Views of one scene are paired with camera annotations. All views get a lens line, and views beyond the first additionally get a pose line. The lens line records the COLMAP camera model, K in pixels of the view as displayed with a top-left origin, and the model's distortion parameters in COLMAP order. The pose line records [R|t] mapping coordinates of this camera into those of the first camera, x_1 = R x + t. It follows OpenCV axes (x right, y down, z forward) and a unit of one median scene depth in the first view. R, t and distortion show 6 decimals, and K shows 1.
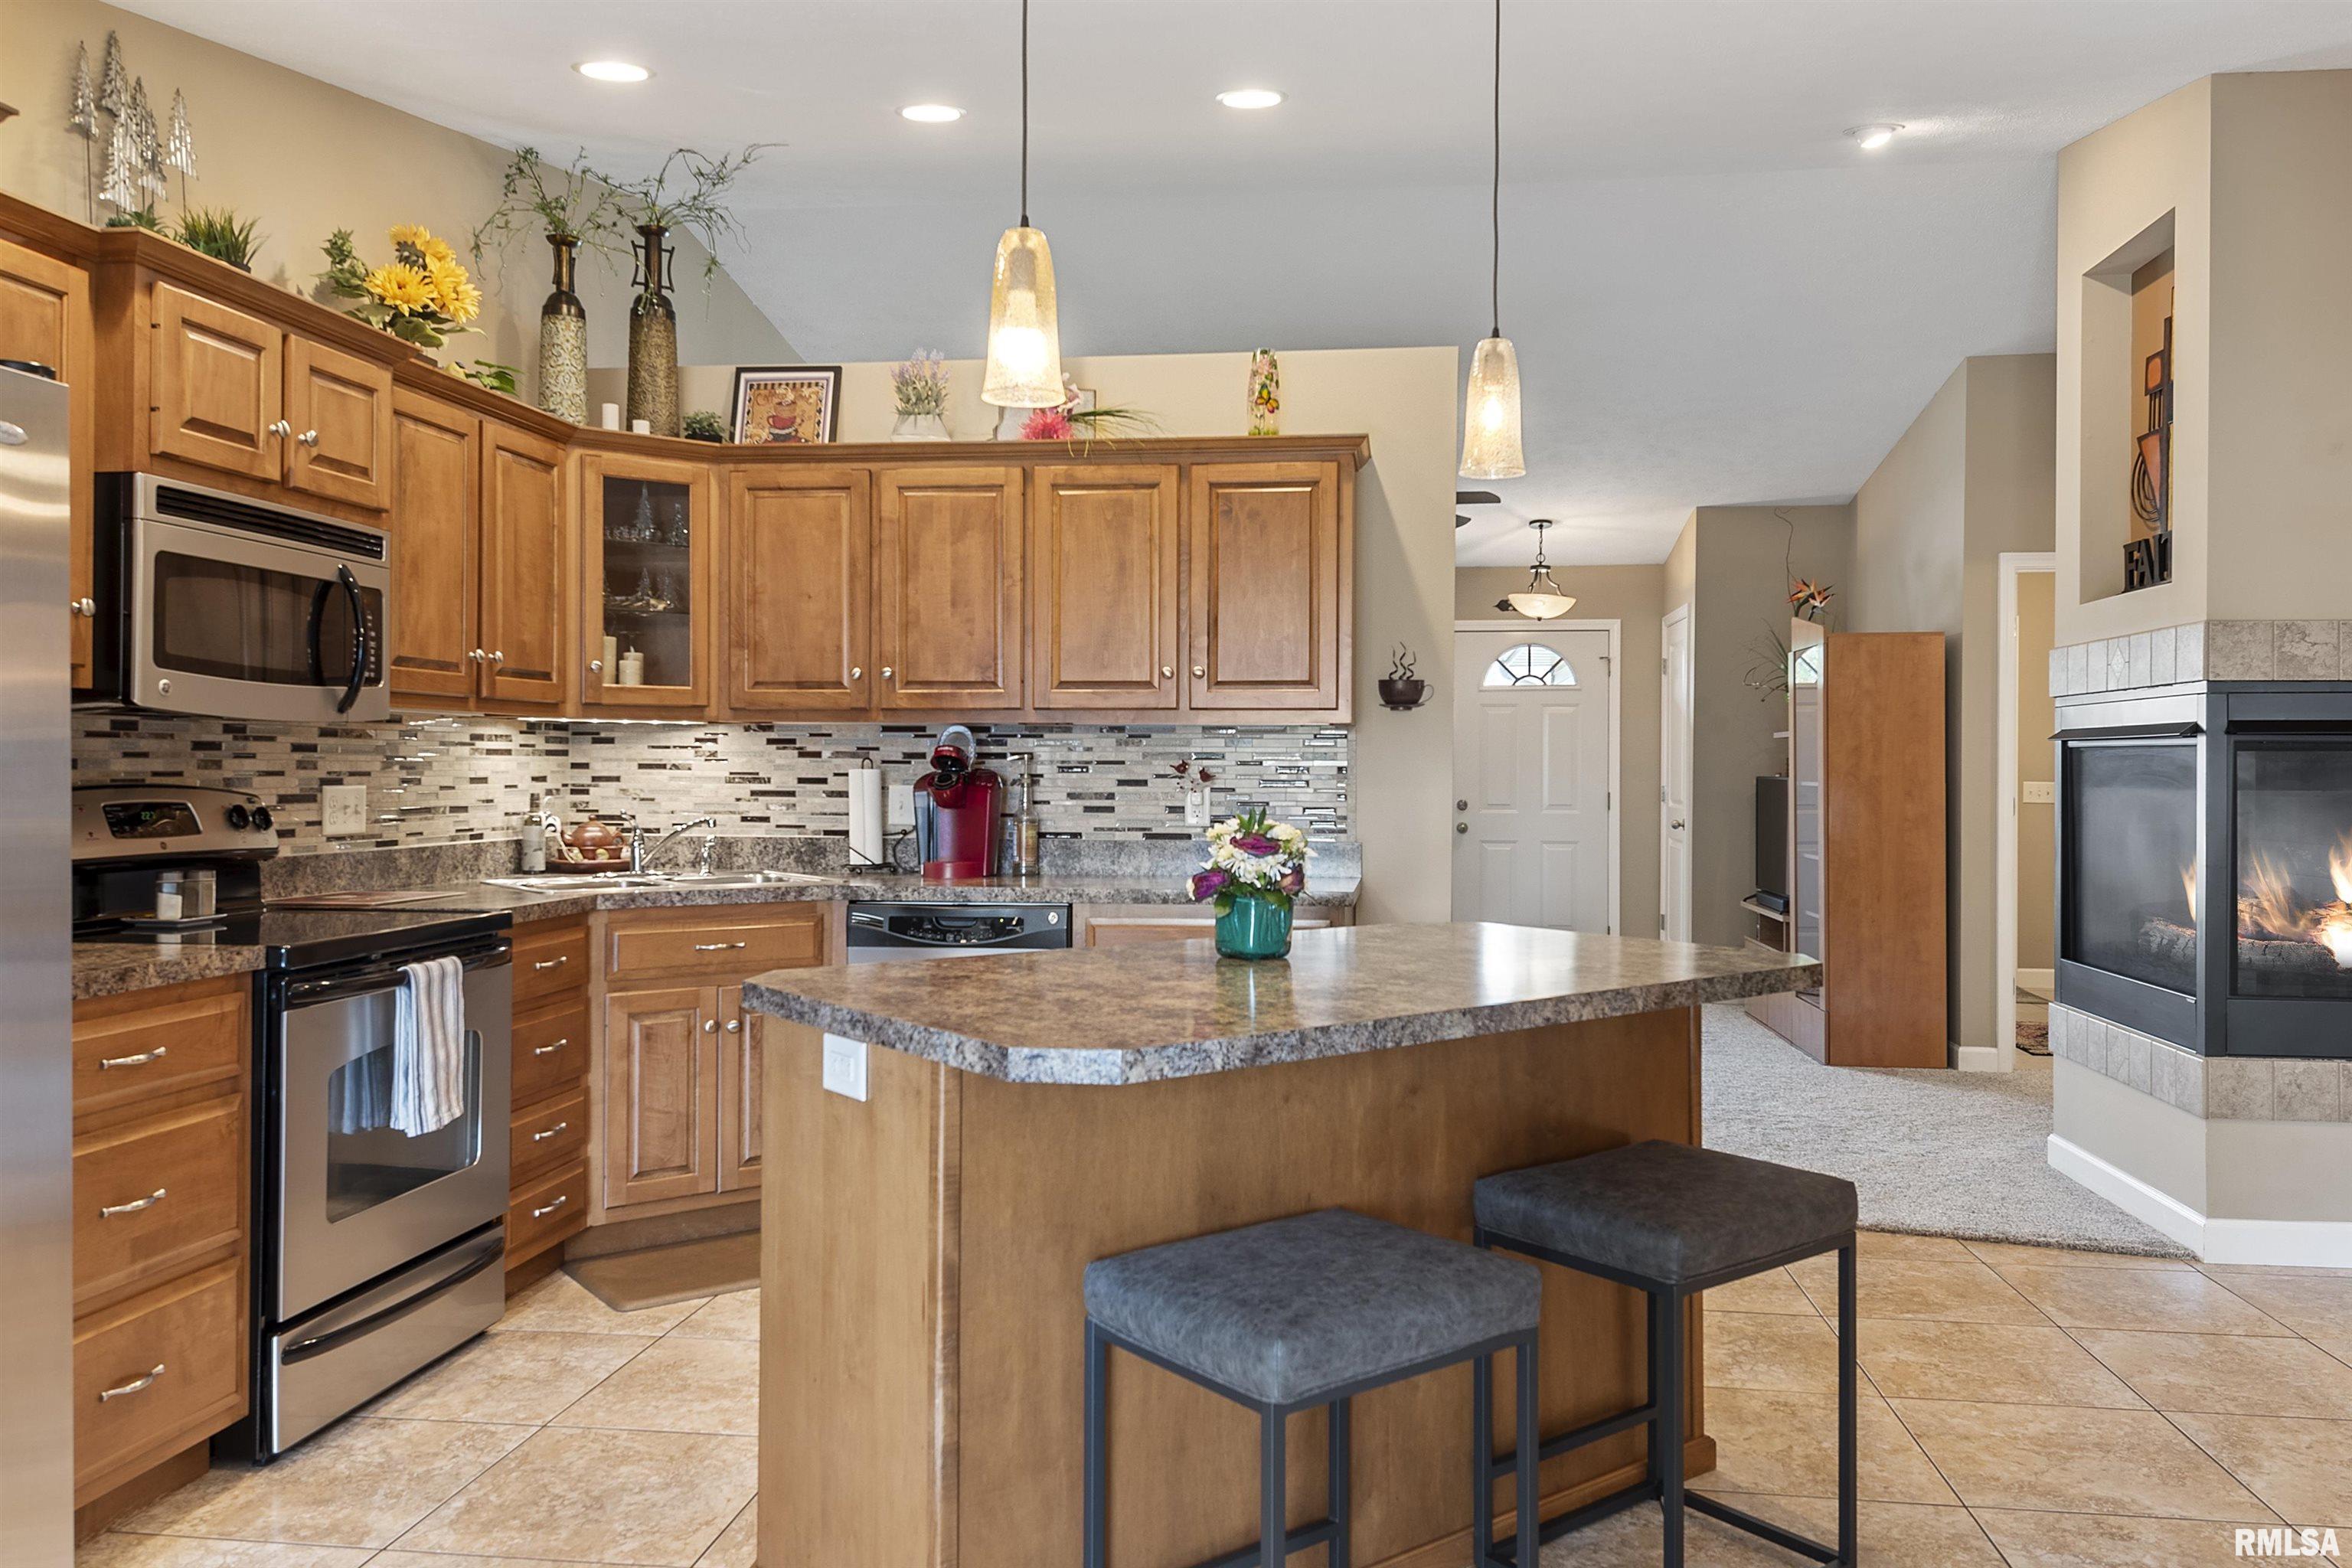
lens RADIAL K [[1728.0, 0, 1194.9], [0, 1728.0, 767.5], [0, 0, 1]] dist [0.043837, -0.047653]
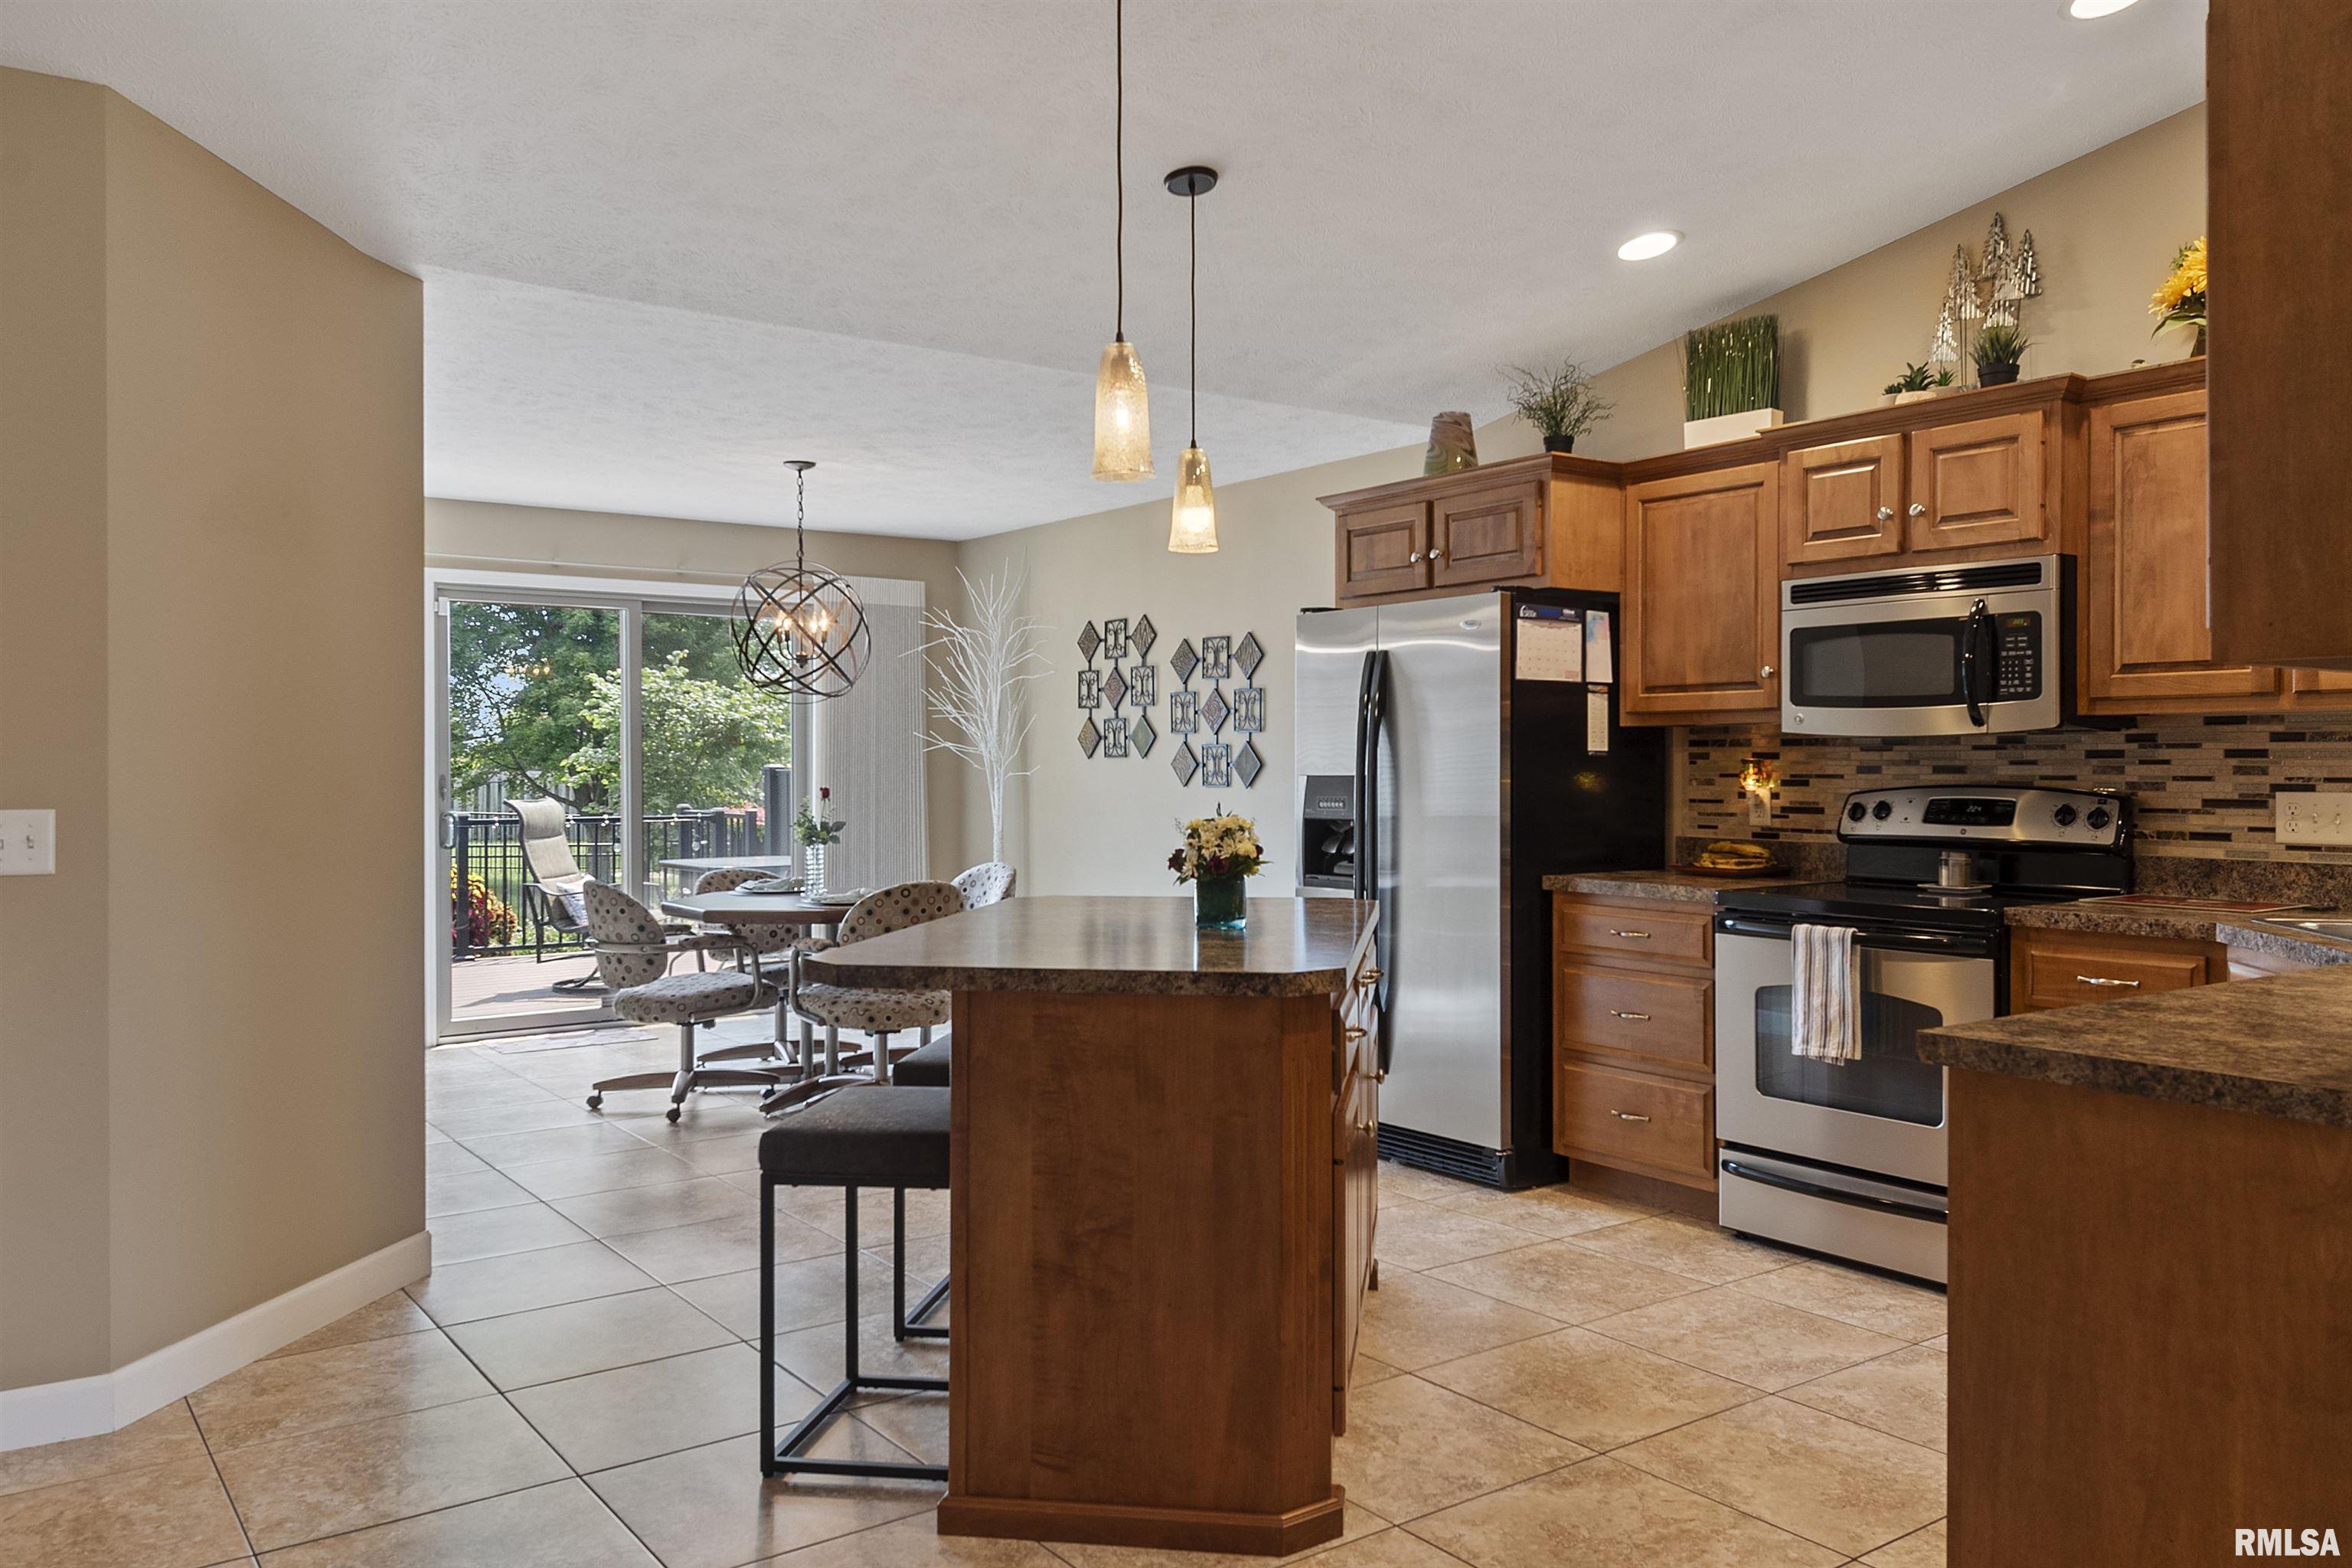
lens RADIAL K [[1728.0, 0, 1194.9], [0, 1728.0, 767.5], [0, 0, 1]] dist [0.043837, -0.047653]
pose [[-0.727584, 0.000320, -0.686018, 0.661788], [-0.000308, 1.000000, 0.000792, -0.004048], [0.686018, 0.000788, -0.727584, 1.405658]]
